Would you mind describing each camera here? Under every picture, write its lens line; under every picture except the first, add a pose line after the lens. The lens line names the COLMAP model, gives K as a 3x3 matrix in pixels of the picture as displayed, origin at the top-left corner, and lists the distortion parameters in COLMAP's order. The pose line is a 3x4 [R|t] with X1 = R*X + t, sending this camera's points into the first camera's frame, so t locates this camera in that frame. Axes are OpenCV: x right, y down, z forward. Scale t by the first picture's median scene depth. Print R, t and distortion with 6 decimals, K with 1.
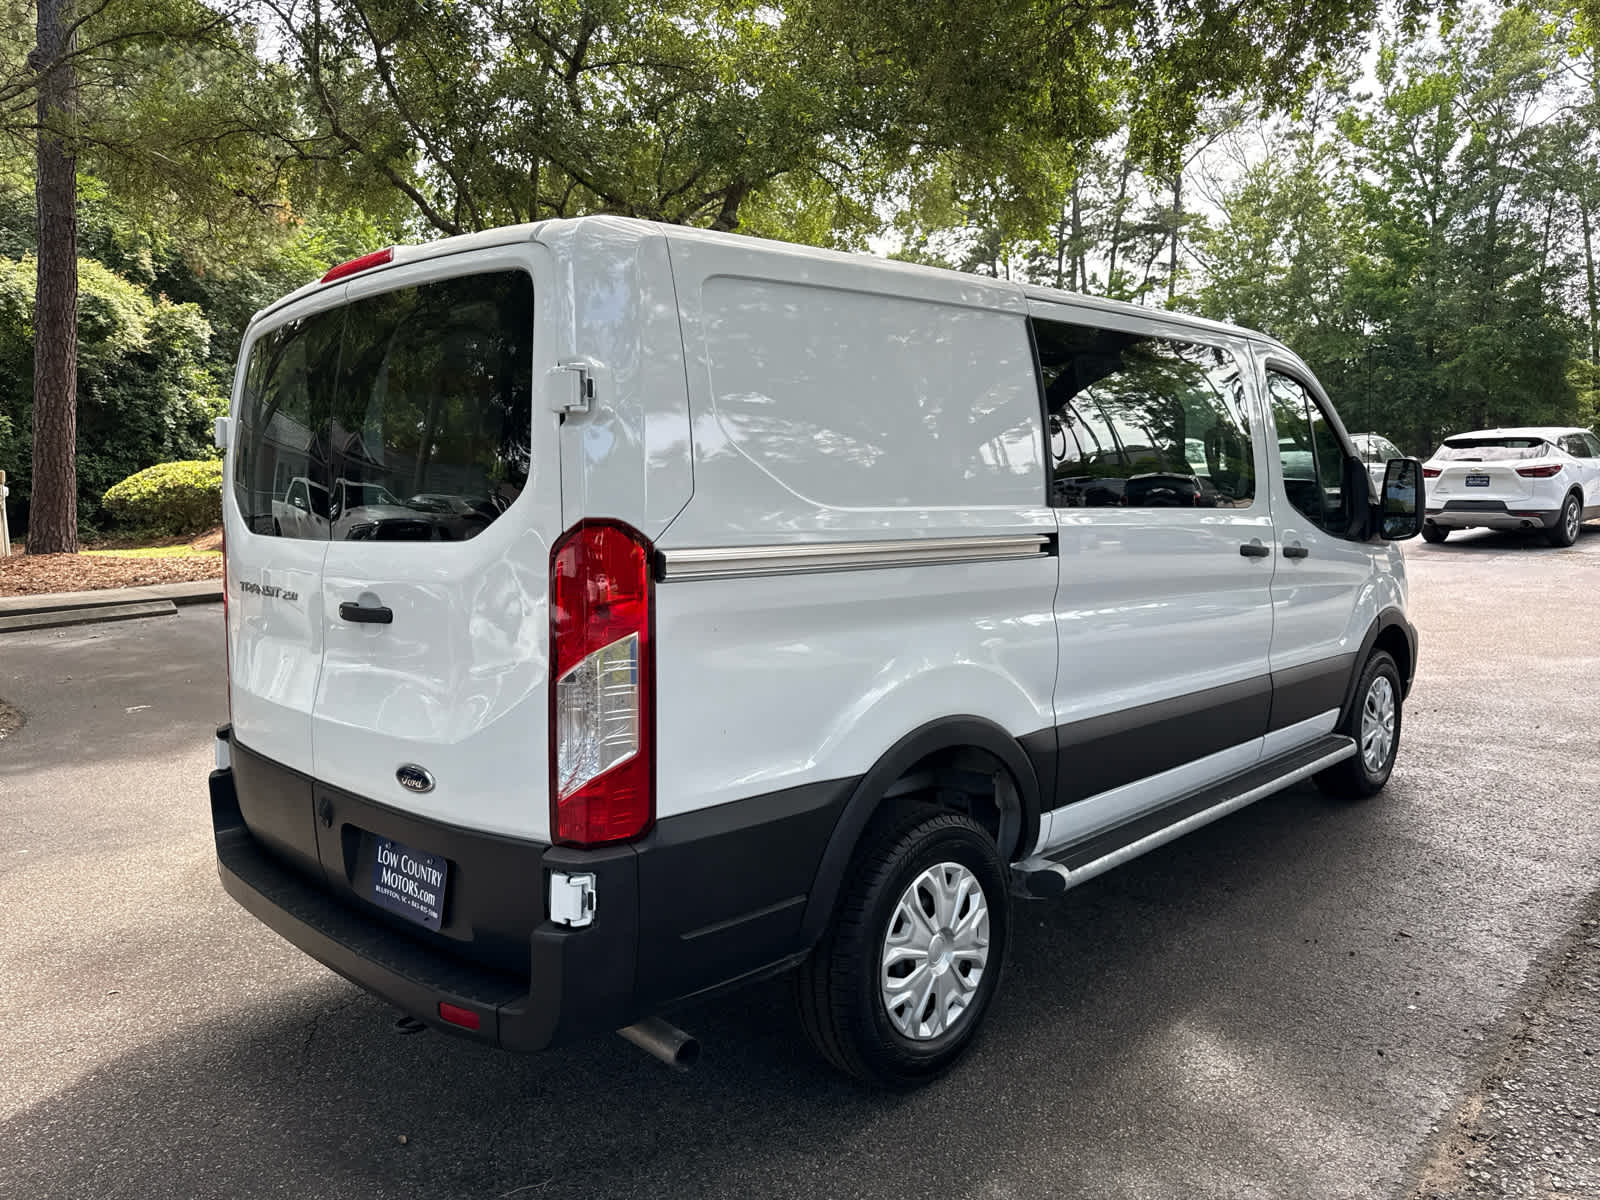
lens RADIAL K [[1100.3, 0, 747.8], [0, 1100.3, 596.3], [0, 0, 1]] dist [0.166807, -0.000308]
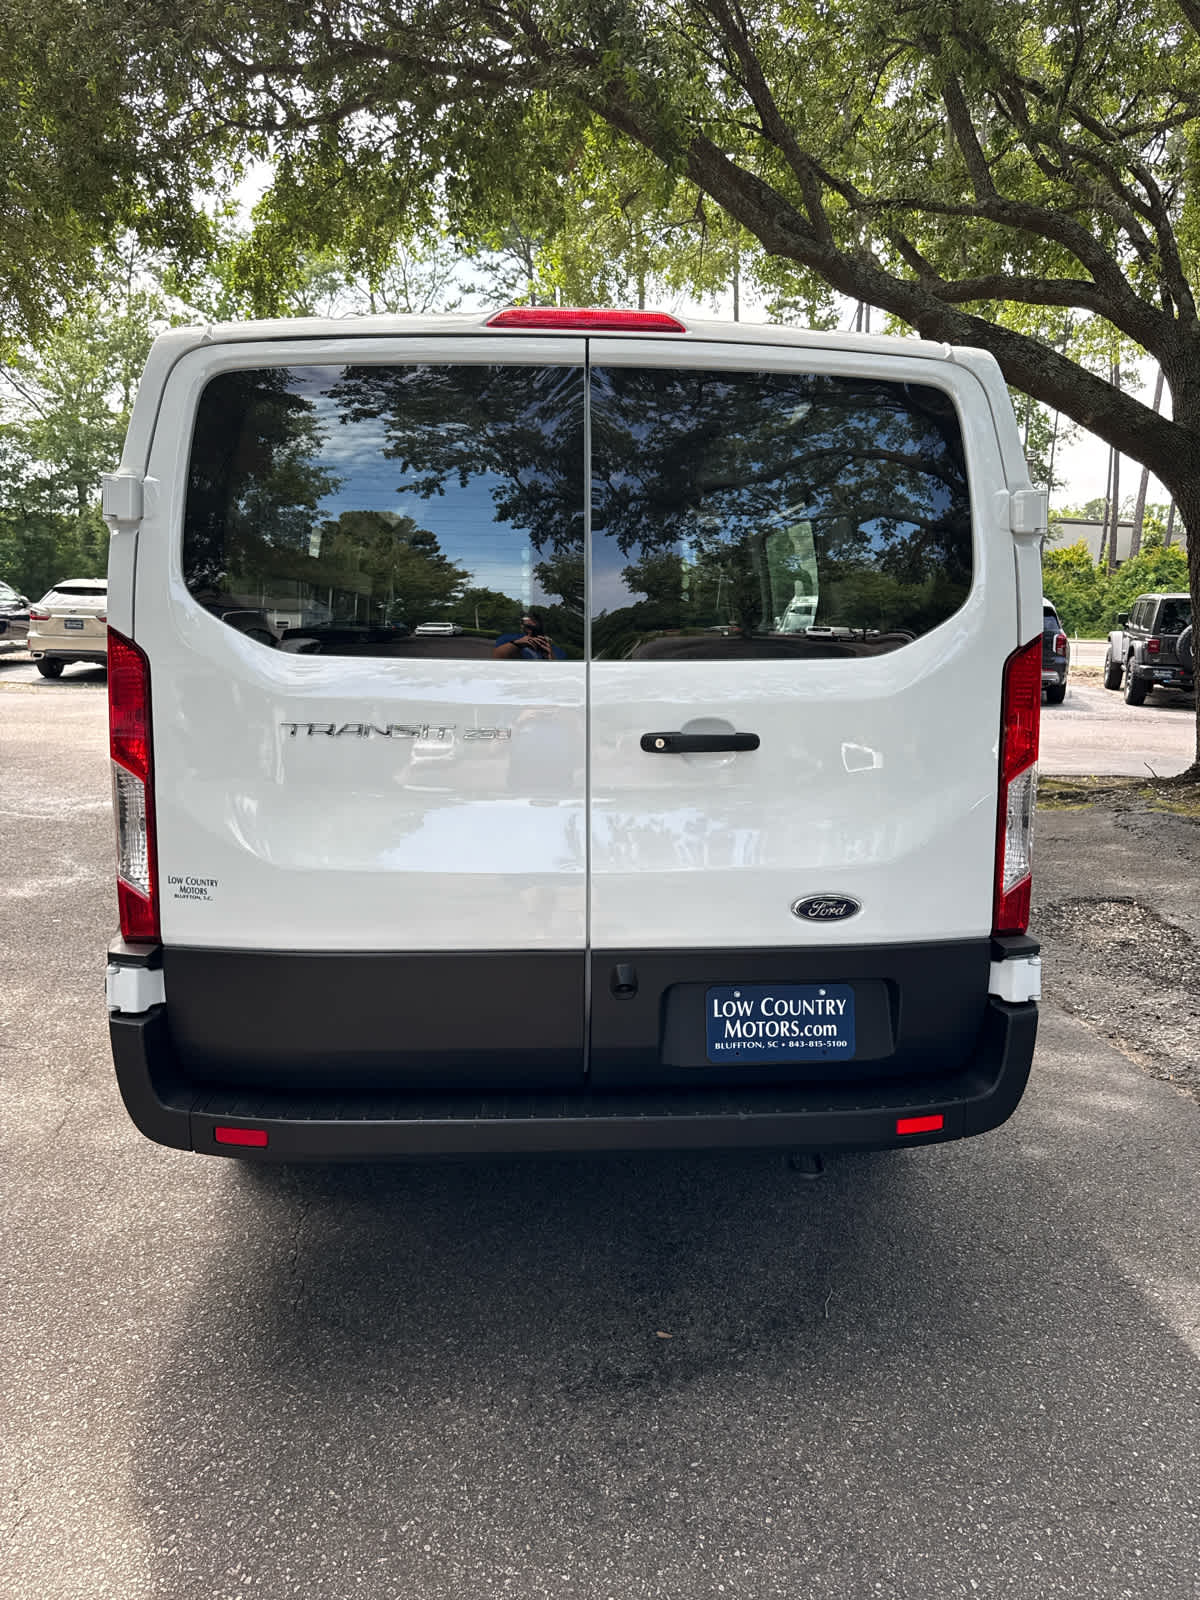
lens RADIAL K [[1100.3, 0, 617.2], [0, 1100.3, 796.0], [0, 0, 1]] dist [0.166807, -0.000308]
pose [[0.636692, -0.068918, 0.768032, -1.100577], [0.055673, 0.997507, 0.043358, 0.016358], [-0.769106, 0.015153, 0.638942, 0.517191]]
